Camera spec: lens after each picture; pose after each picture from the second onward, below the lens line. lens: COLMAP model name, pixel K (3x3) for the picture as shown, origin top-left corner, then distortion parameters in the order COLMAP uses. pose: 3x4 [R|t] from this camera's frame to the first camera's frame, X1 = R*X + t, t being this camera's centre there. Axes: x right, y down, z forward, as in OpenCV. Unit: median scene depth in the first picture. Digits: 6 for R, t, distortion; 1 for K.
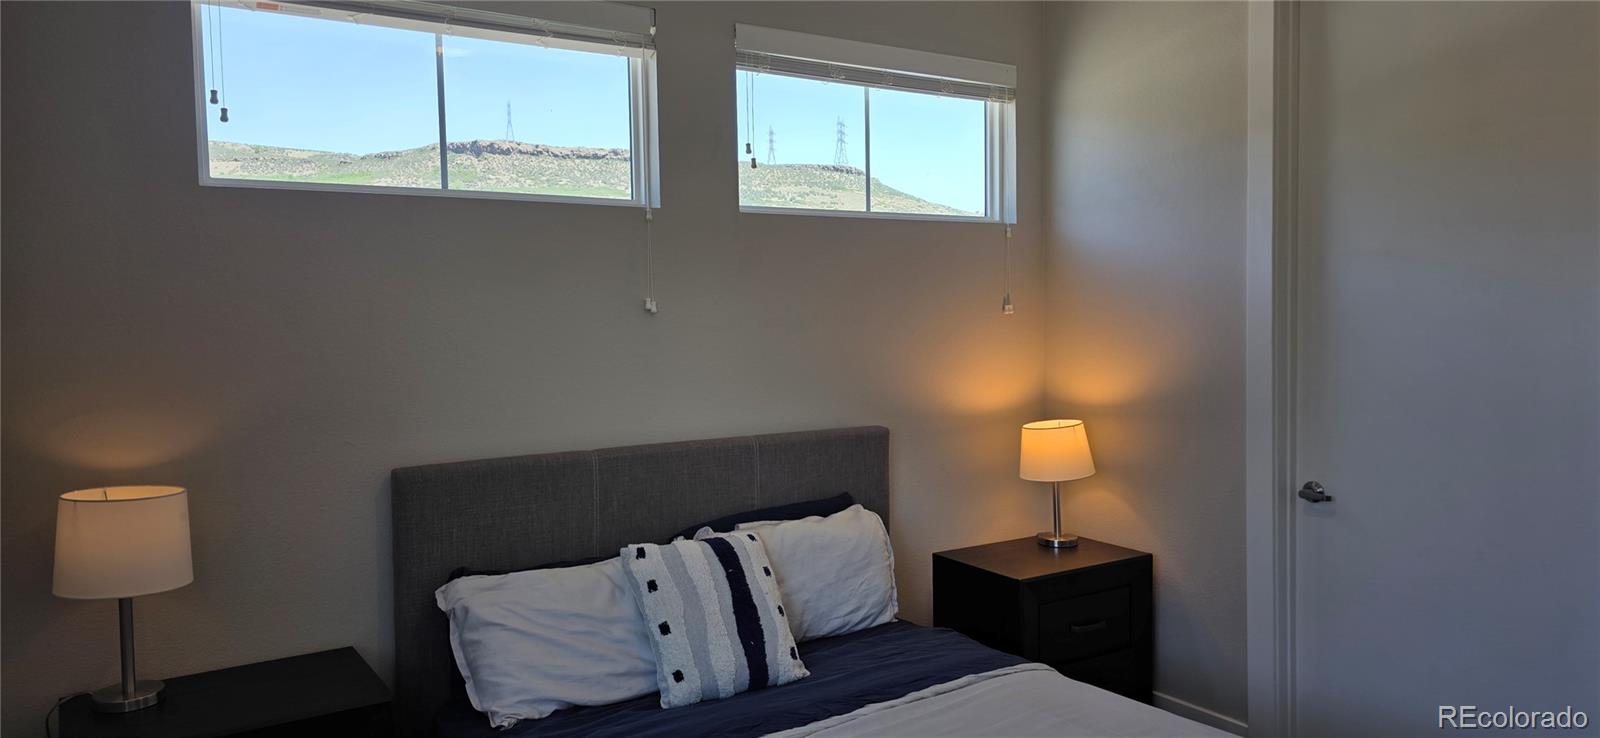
lens RADIAL K [[1055.2, 0, 800.0], [0, 1055.2, 369.0], [0, 0, 1]] dist [0.070287, -0.067112]
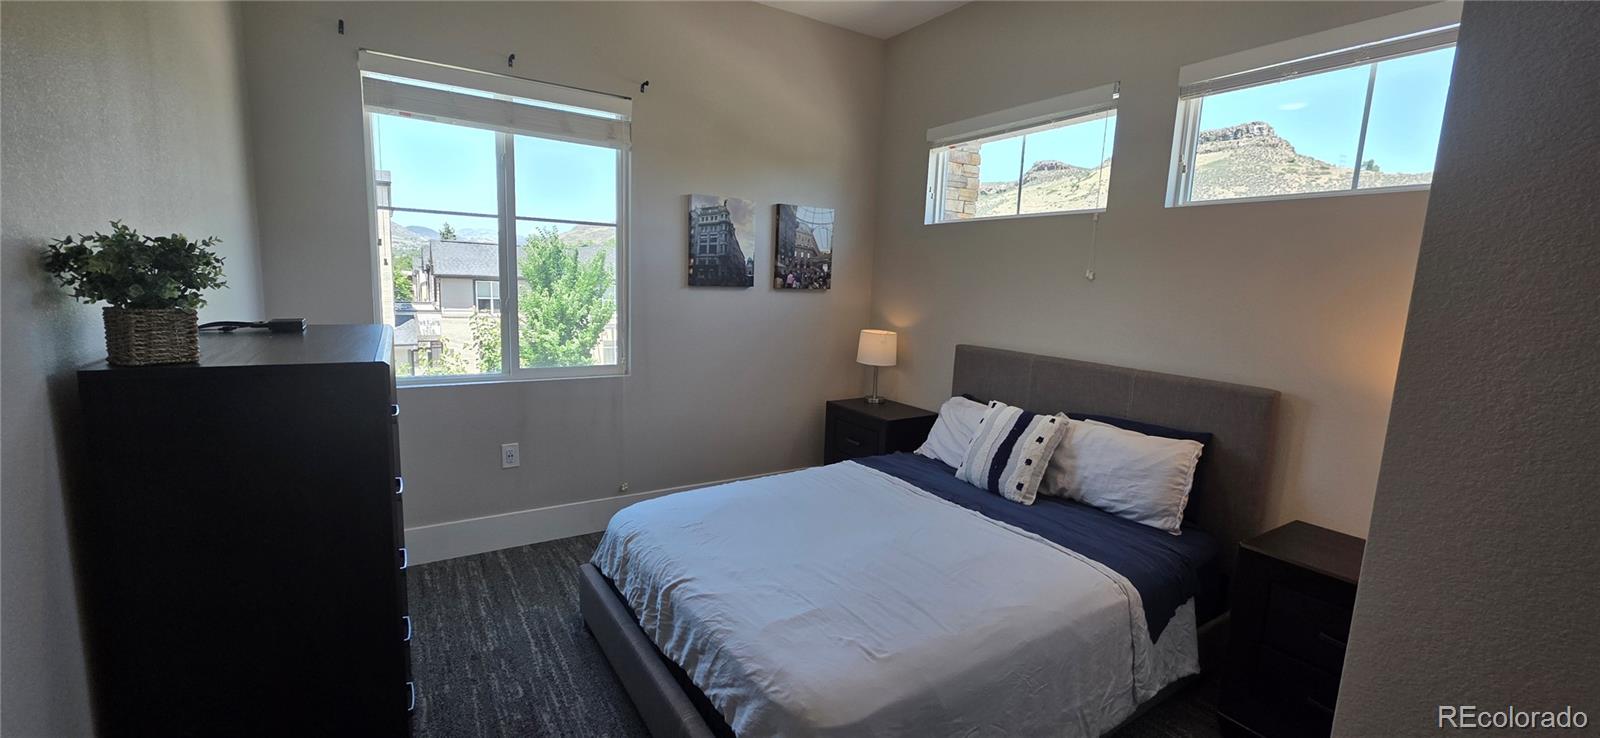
lens RADIAL K [[628.1, 0, 799.2], [0, 628.1, 366.8], [0, 0, 1]] dist [0.001812, 0.000083]
pose [[-0.001714, 0.152098, -0.988364, 0.832256], [-0.097374, 0.983643, 0.151541, -0.024351], [0.995246, 0.096501, 0.013125, 0.568810]]
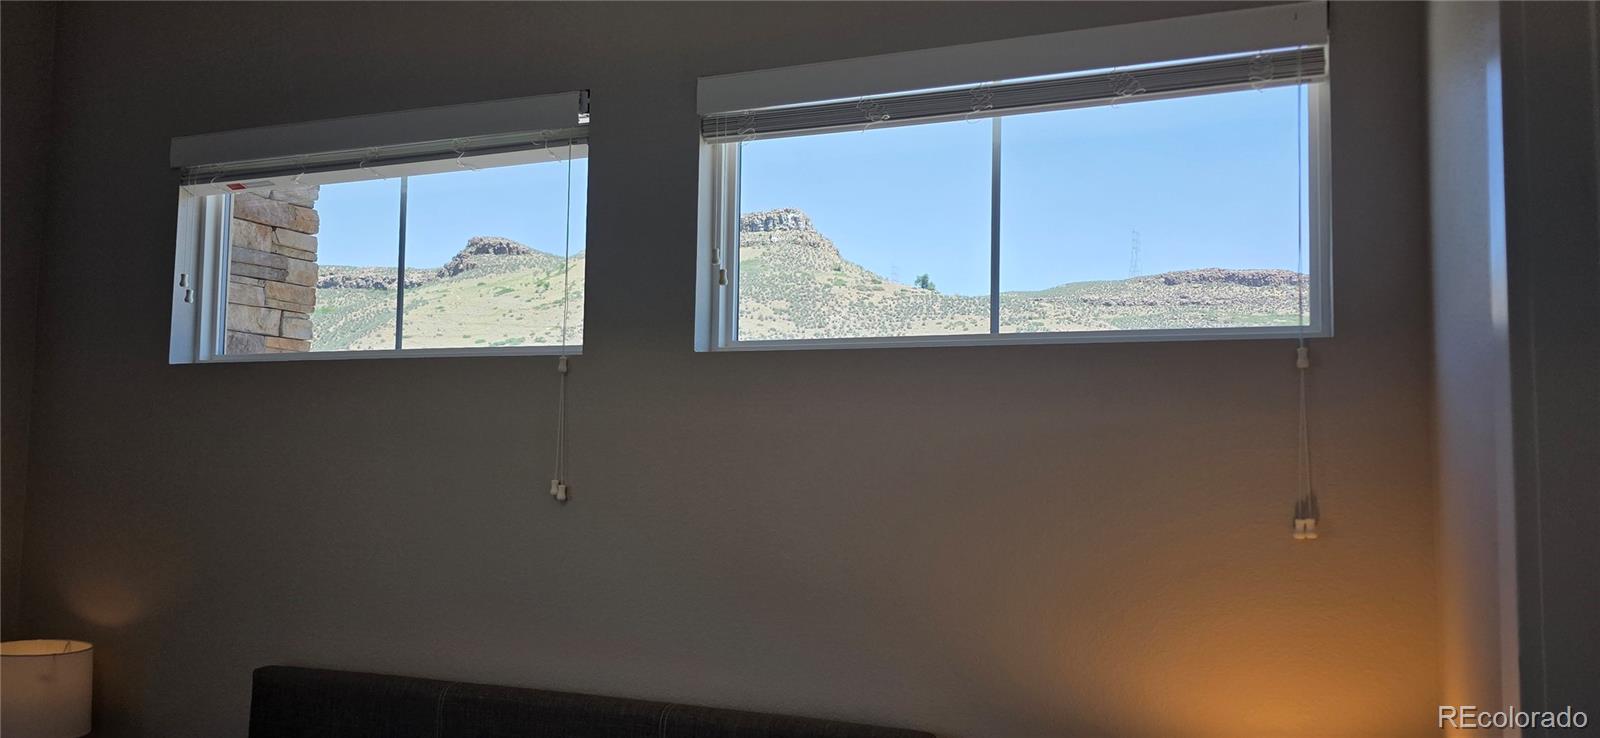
lens RADIAL K [[1192.4, 0, 791.9], [0, 1192.4, 374.4], [0, 0, 1]] dist [0.153453, -0.296859]
pose [[0.568971, -0.040399, -0.821365, 0.628214], [-0.071231, 0.992618, -0.098165, -0.070062], [0.819267, 0.114360, 0.561893, 0.670831]]
